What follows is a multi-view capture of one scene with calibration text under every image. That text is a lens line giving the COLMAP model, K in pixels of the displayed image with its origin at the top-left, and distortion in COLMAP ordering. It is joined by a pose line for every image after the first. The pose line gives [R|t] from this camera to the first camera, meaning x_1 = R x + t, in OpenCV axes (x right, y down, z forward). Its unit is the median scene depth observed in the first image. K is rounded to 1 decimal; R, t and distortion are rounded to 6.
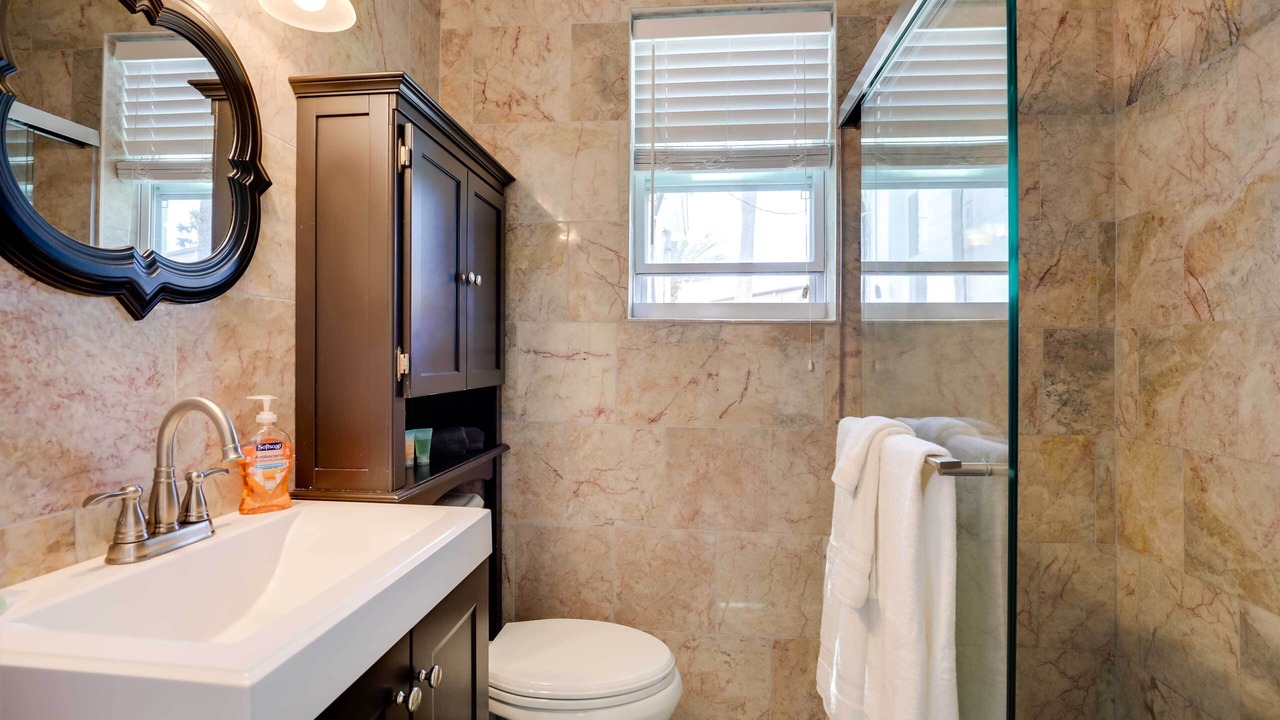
lens RADIAL K [[669.0, 0, 640.8], [0, 669.0, 356.3], [0, 0, 1]] dist [-0.022919, 0.001029]
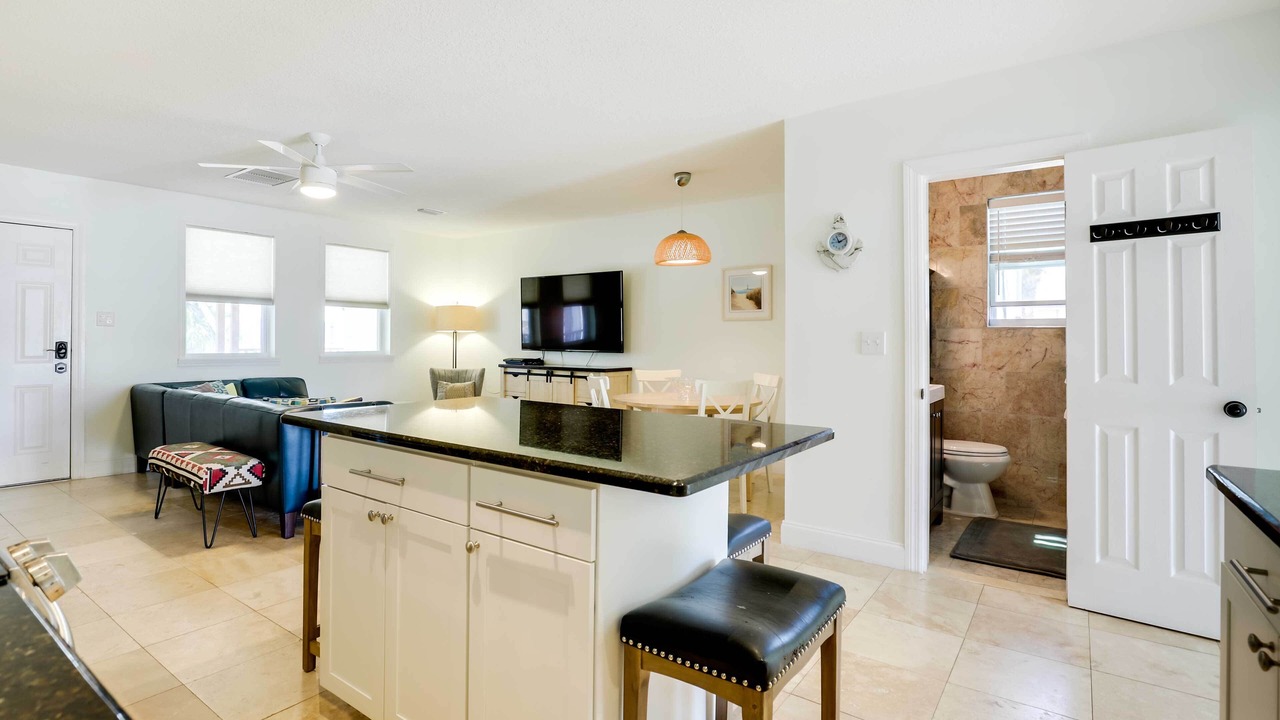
lens RADIAL K [[669.0, 0, 586.8], [0, 669.0, 331.8], [0, 0, 1]] dist [-0.022919, 0.001029]
pose [[0.854045, -0.006443, -0.520159, -0.008147], [-0.004416, 0.999797, -0.019635, 0.016007], [0.520180, 0.019066, 0.853844, -1.814665]]
